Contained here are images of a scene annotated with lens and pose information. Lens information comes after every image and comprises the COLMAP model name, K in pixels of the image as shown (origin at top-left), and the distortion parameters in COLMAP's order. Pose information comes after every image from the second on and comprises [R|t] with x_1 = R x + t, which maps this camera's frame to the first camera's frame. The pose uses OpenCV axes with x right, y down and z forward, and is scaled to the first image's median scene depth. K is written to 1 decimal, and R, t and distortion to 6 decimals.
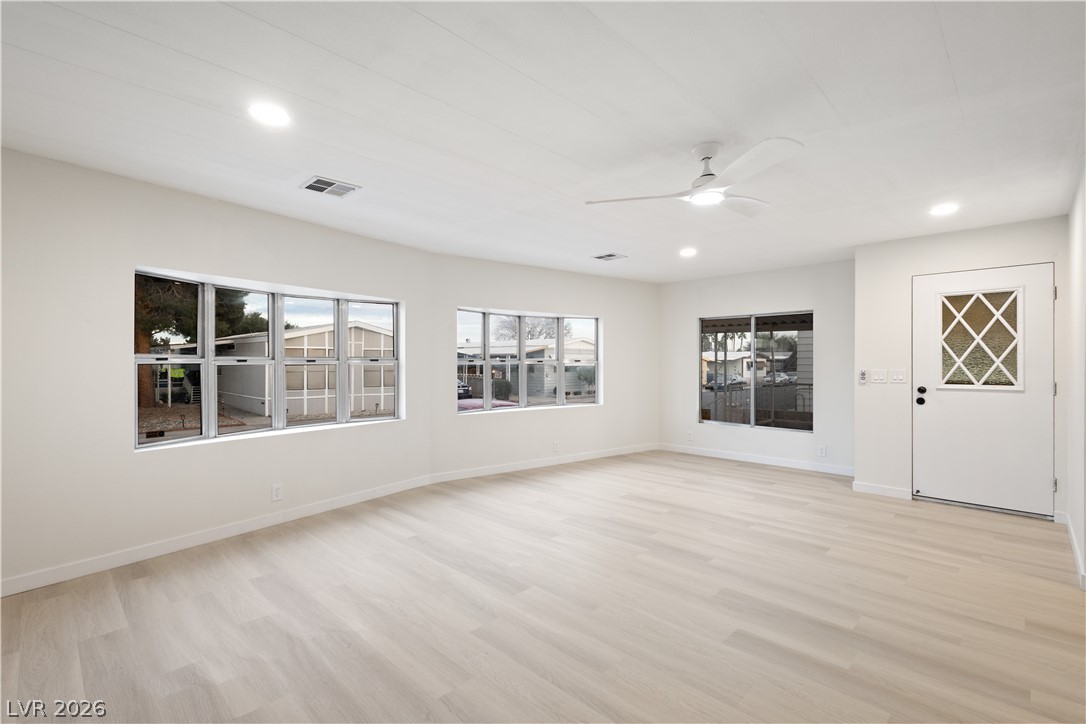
lens RADIAL K [[501.8, 0, 544.0], [0, 501.8, 359.9], [0, 0, 1]] dist [0.001992, 0.000638]
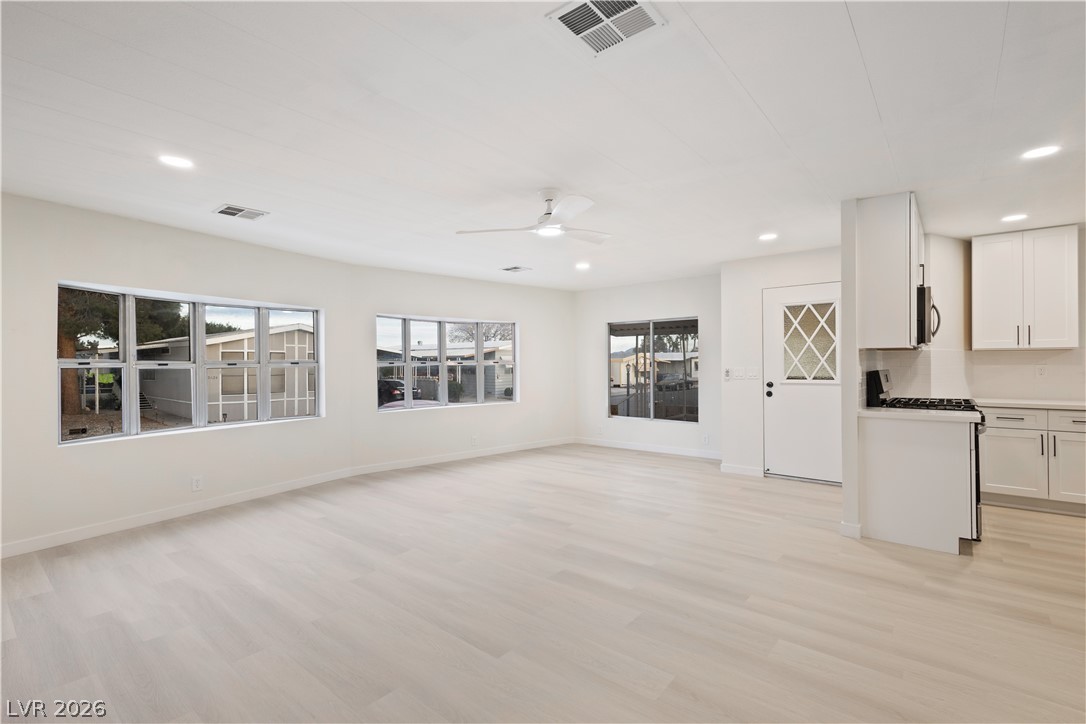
lens RADIAL K [[499.6, 0, 541.7], [0, 499.6, 359.6], [0, 0, 1]] dist [0.001206, -0.000886]
pose [[0.996298, -0.007146, 0.085669, 0.110028], [0.007467, 0.999966, -0.003421, 0.000778], [-0.085642, 0.004048, 0.996318, -0.134914]]
